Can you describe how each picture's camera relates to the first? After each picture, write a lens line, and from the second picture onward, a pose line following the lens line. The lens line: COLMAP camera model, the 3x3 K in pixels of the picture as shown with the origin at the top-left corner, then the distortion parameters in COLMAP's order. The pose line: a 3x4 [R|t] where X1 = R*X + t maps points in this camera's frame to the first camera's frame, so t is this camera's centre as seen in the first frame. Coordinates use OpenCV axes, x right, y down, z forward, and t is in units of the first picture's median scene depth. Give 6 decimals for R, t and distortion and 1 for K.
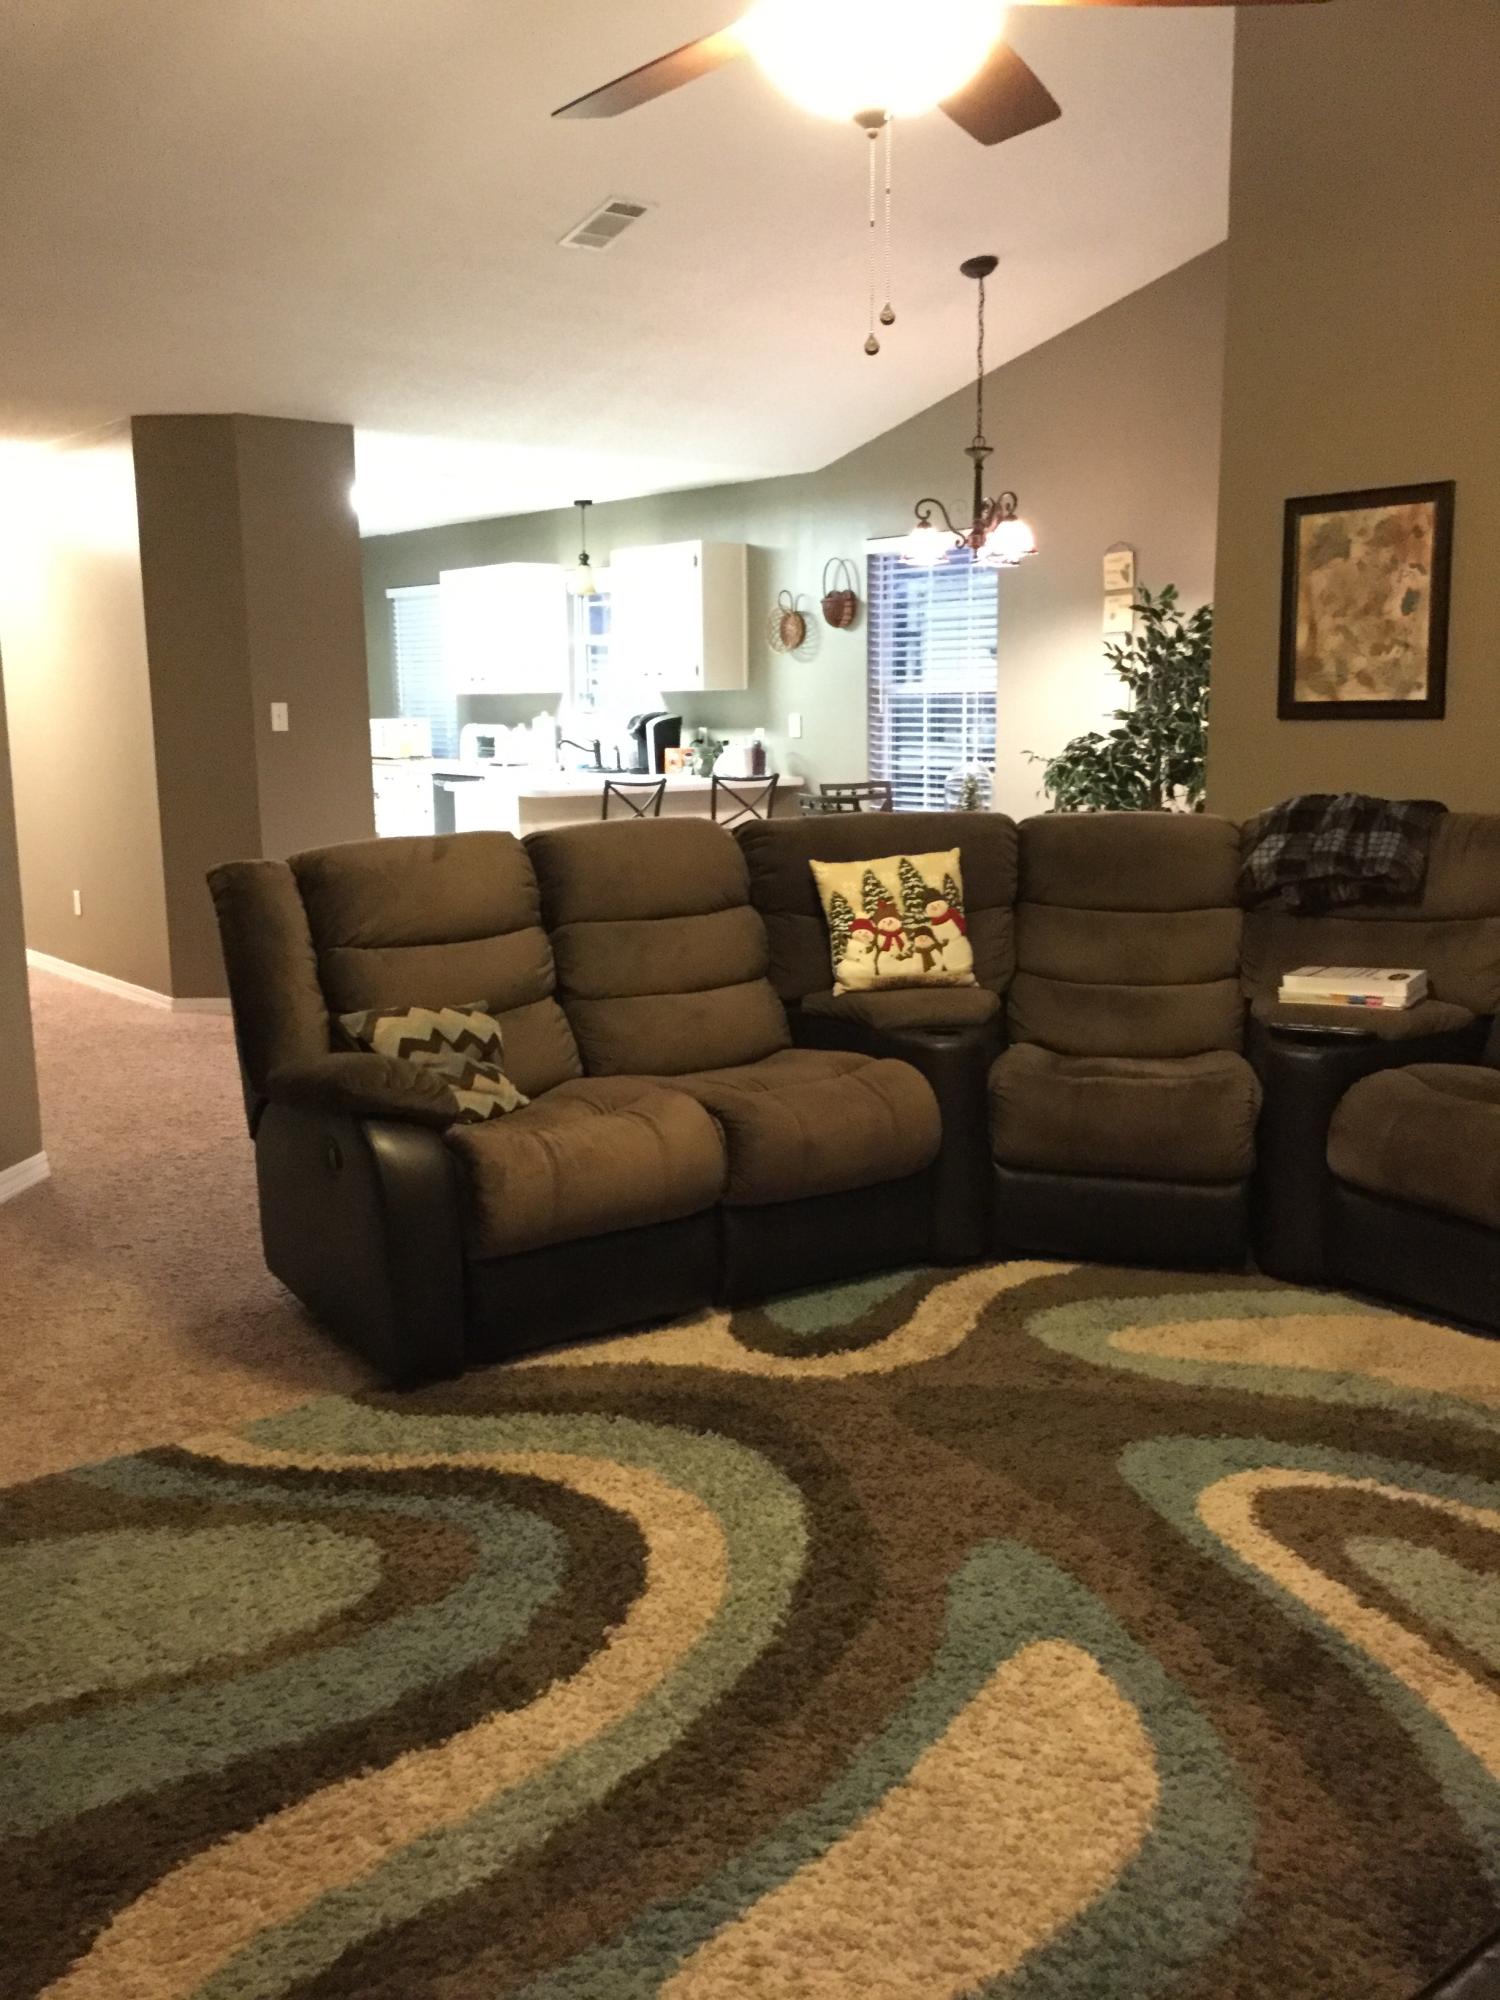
lens RADIAL K [[1788.6, 0, 740.9], [0, 1788.6, 1011.8], [0, 0, 1]] dist [0.103100, -0.184357]
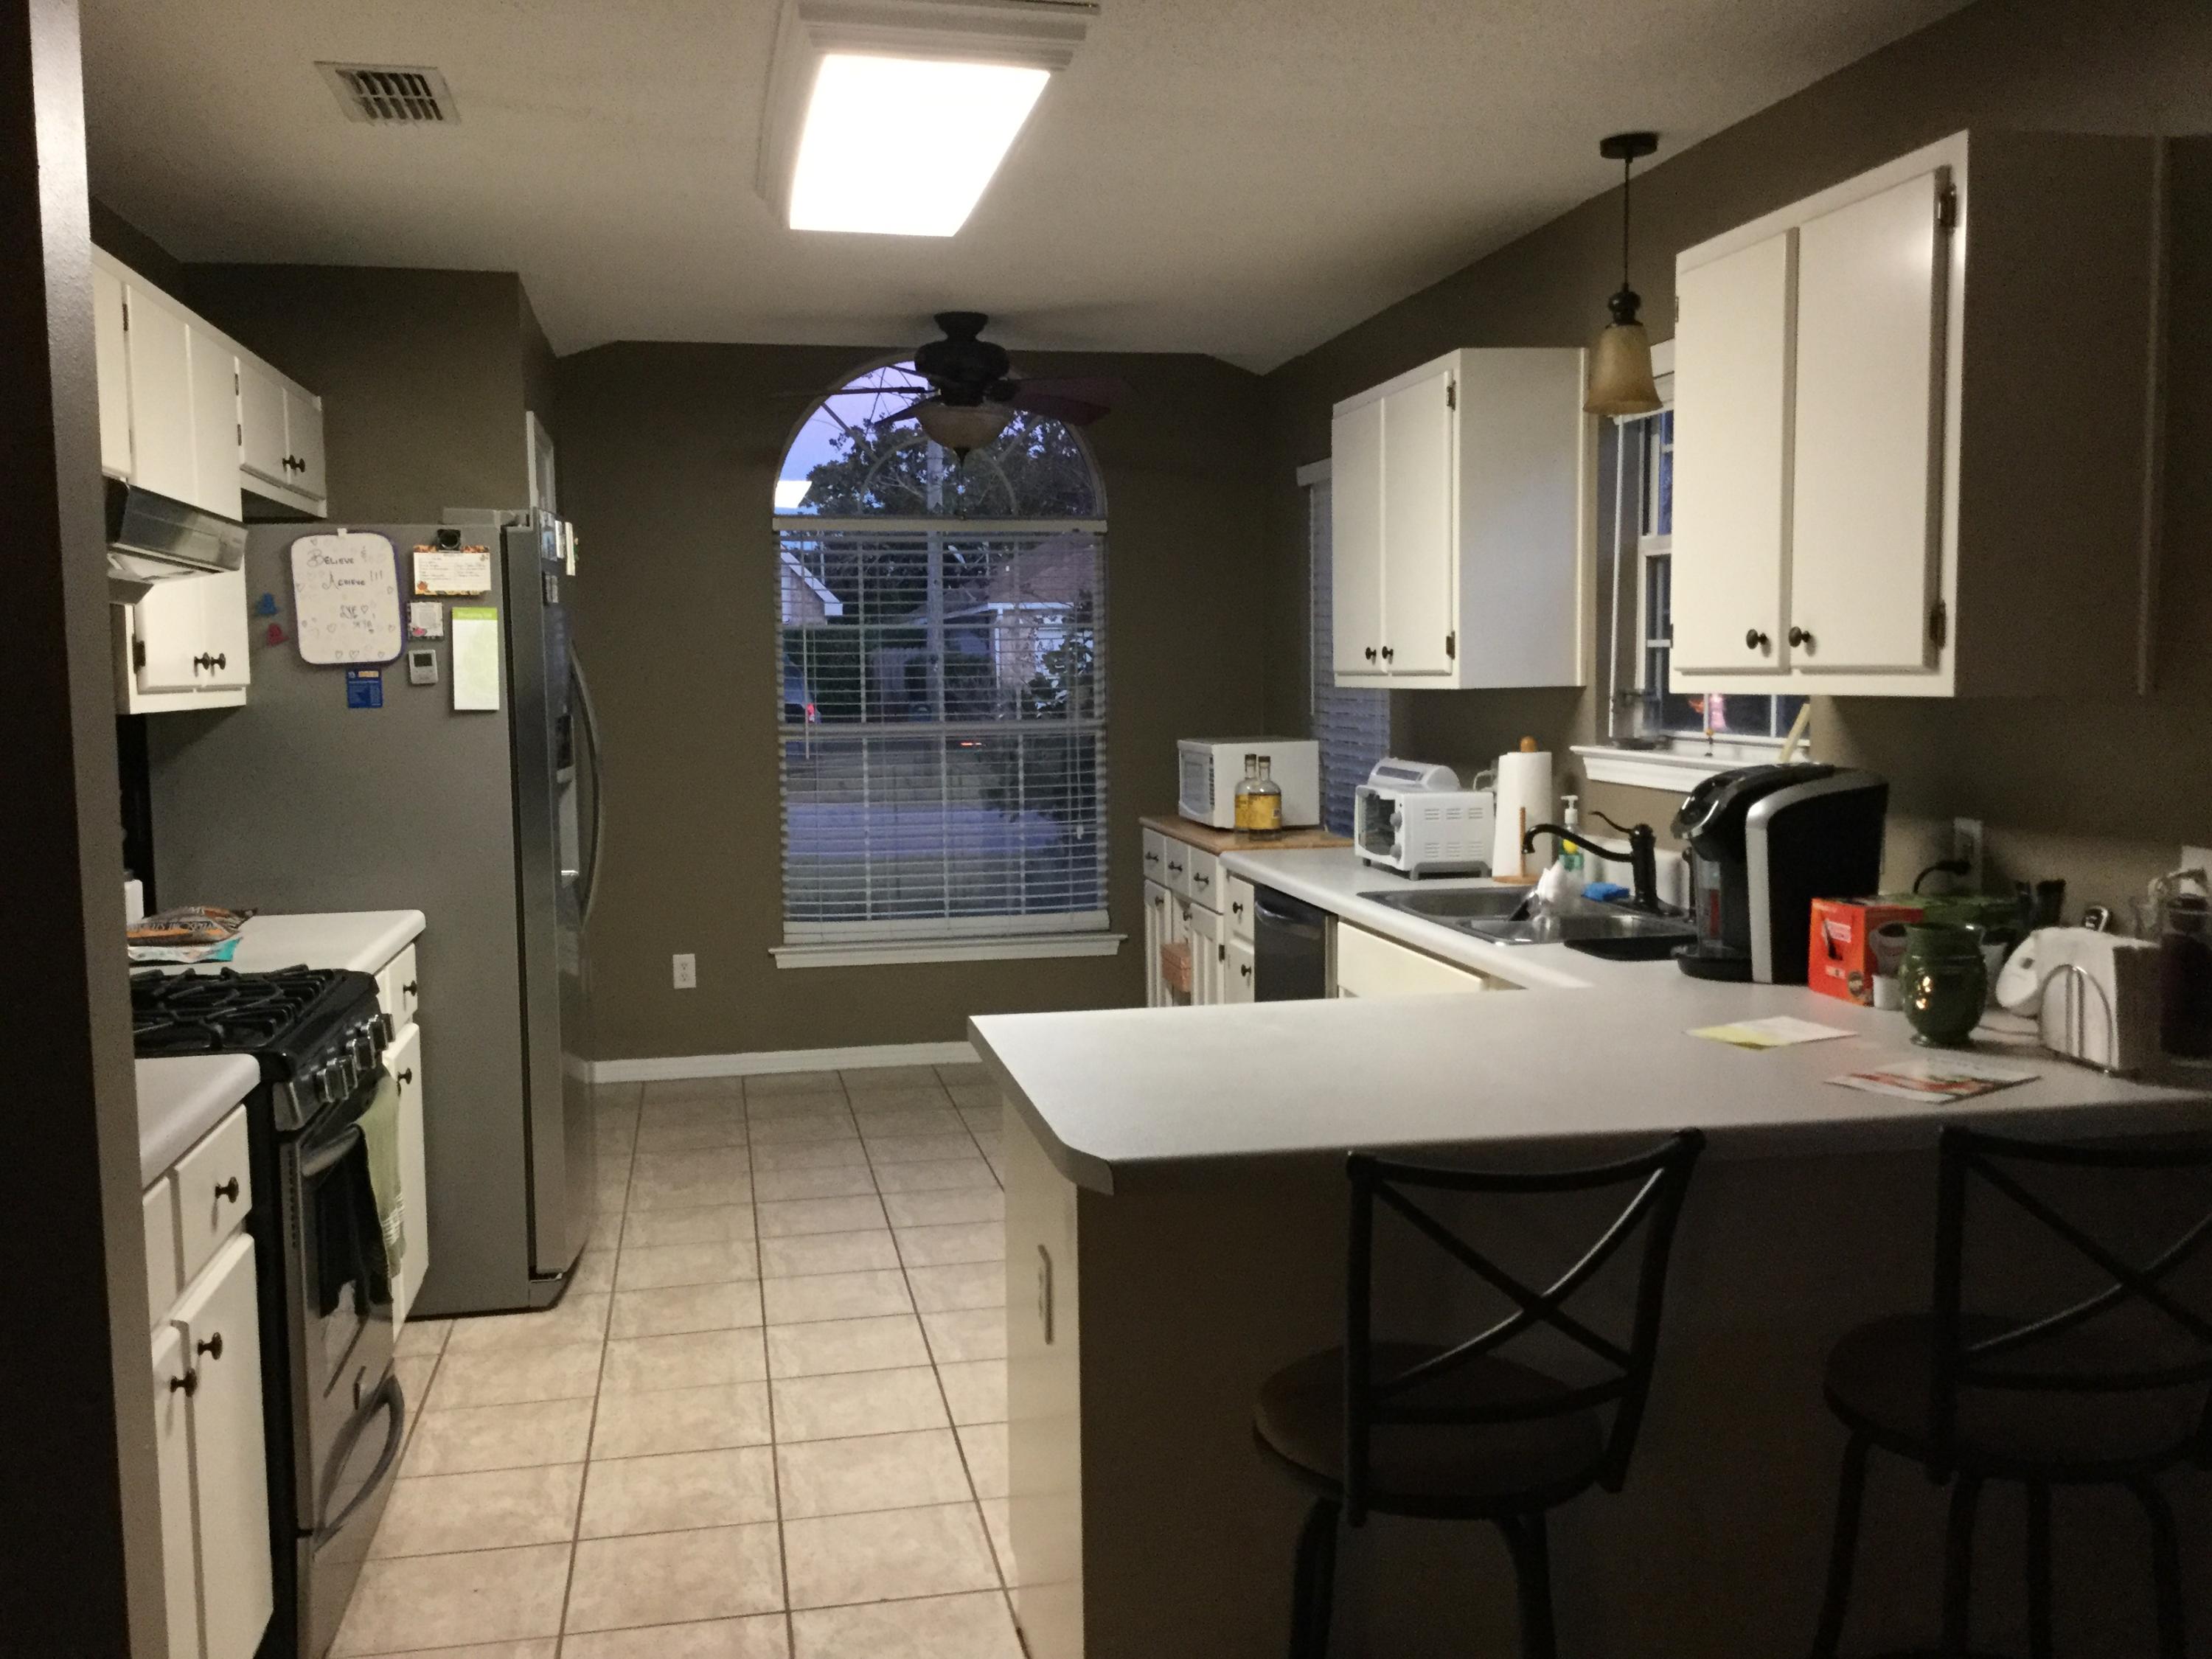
lens RADIAL K [[1978.2, 0, 1106.1], [0, 1978.2, 838.0], [0, 0, 1]] dist [0.103100, -0.184357]
pose [[0.890601, 0.036903, -0.453286, 0.001614], [-0.073659, 0.995247, -0.063697, -0.177916], [0.448781, 0.090117, 0.889086, 0.930436]]
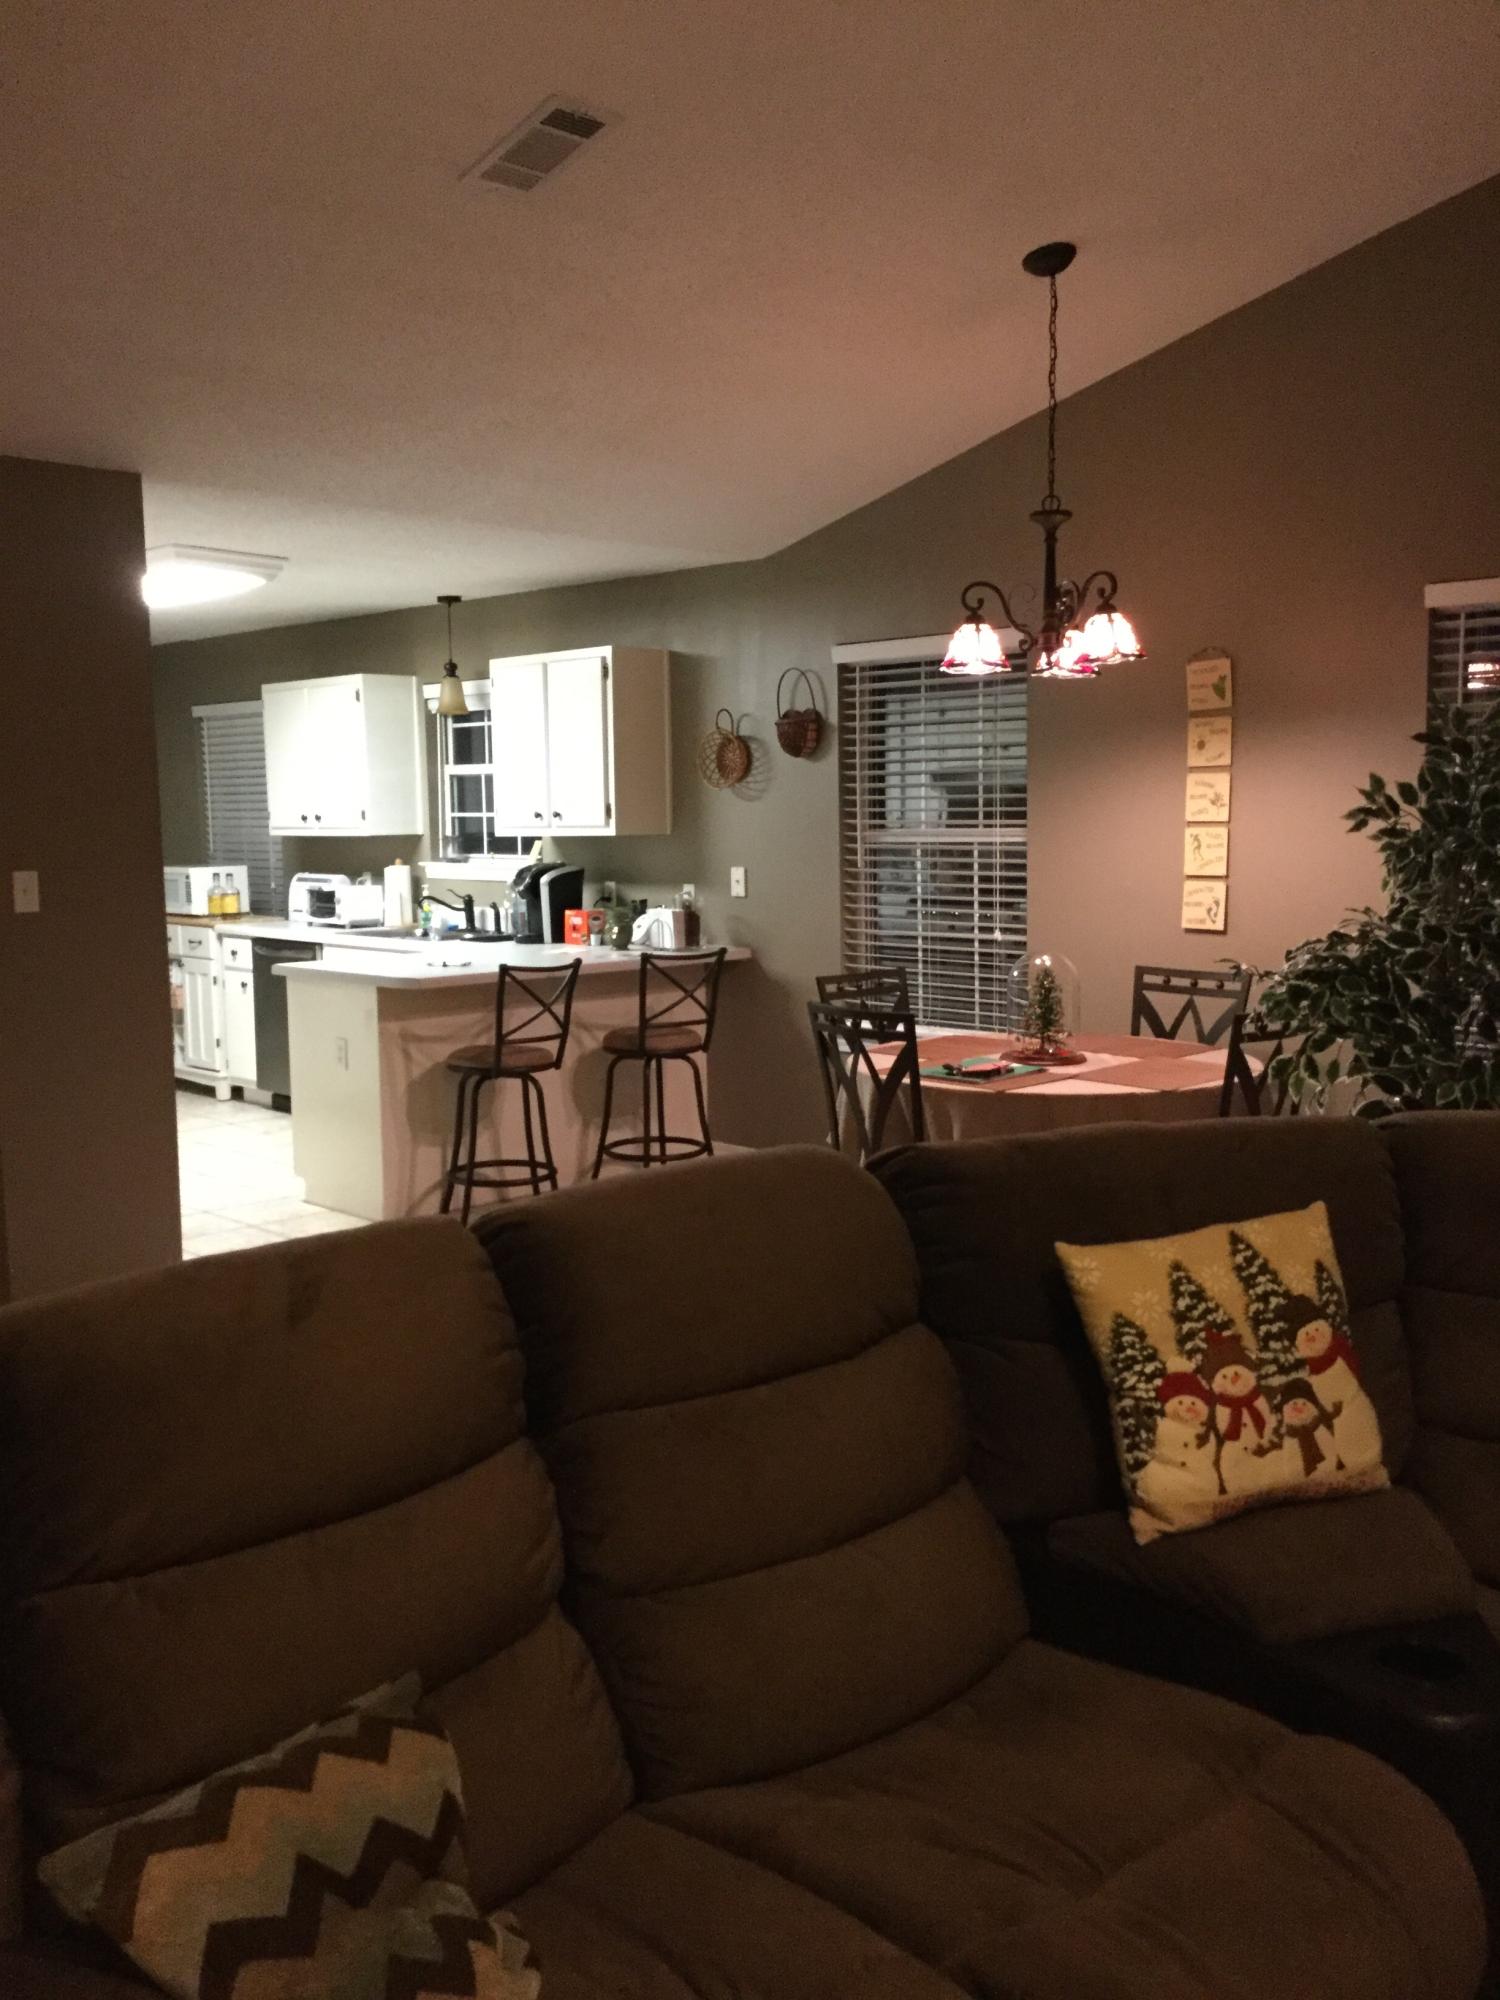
lens RADIAL K [[1788.6, 0, 736.3], [0, 1788.6, 1000.6], [0, 0, 1]] dist [0.103100, -0.184357]
pose [[0.995145, -0.013310, 0.097512, -0.061400], [0.020014, 0.997478, -0.068099, -0.075658], [-0.096360, 0.069720, 0.992902, 0.322706]]
